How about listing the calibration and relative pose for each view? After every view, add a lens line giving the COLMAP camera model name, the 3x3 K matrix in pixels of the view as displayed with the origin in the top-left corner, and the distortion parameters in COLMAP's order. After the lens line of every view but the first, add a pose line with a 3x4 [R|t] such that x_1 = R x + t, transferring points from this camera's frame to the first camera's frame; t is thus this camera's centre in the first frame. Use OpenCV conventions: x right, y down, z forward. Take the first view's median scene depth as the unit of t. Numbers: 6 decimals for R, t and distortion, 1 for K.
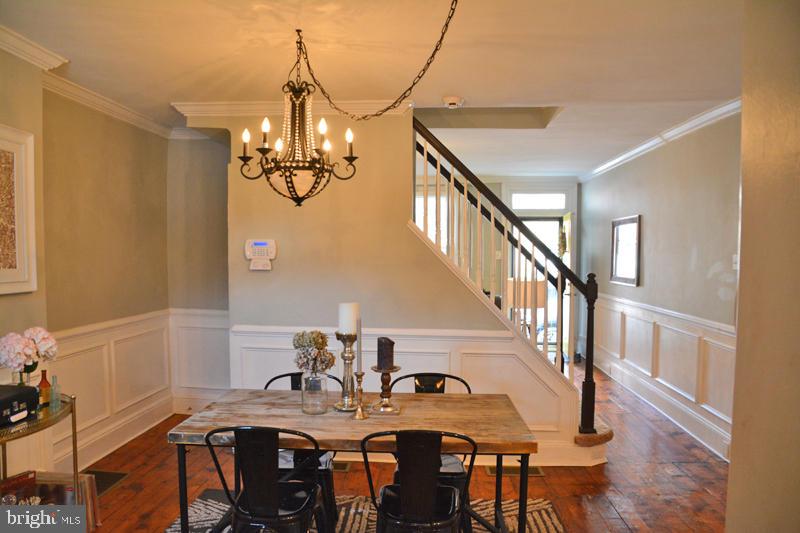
lens RADIAL K [[564.9, 0, 396.6], [0, 564.9, 279.8], [0, 0, 1]] dist [-0.128733, 0.070082]
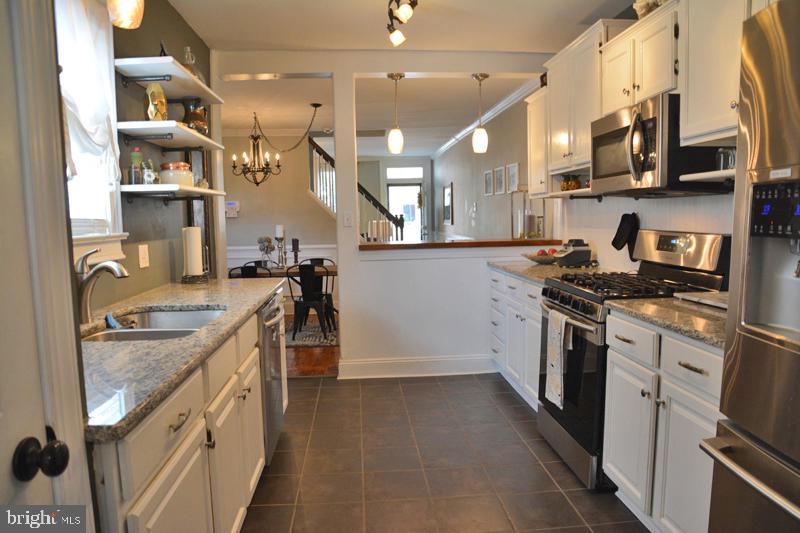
lens RADIAL K [[564.9, 0, 396.6], [0, 564.9, 279.8], [0, 0, 1]] dist [-0.128733, 0.070082]
pose [[0.991037, -0.037004, 0.128364, 0.098259], [0.028589, 0.997357, 0.066788, 0.131007], [-0.130496, -0.062520, 0.989476, -1.516335]]
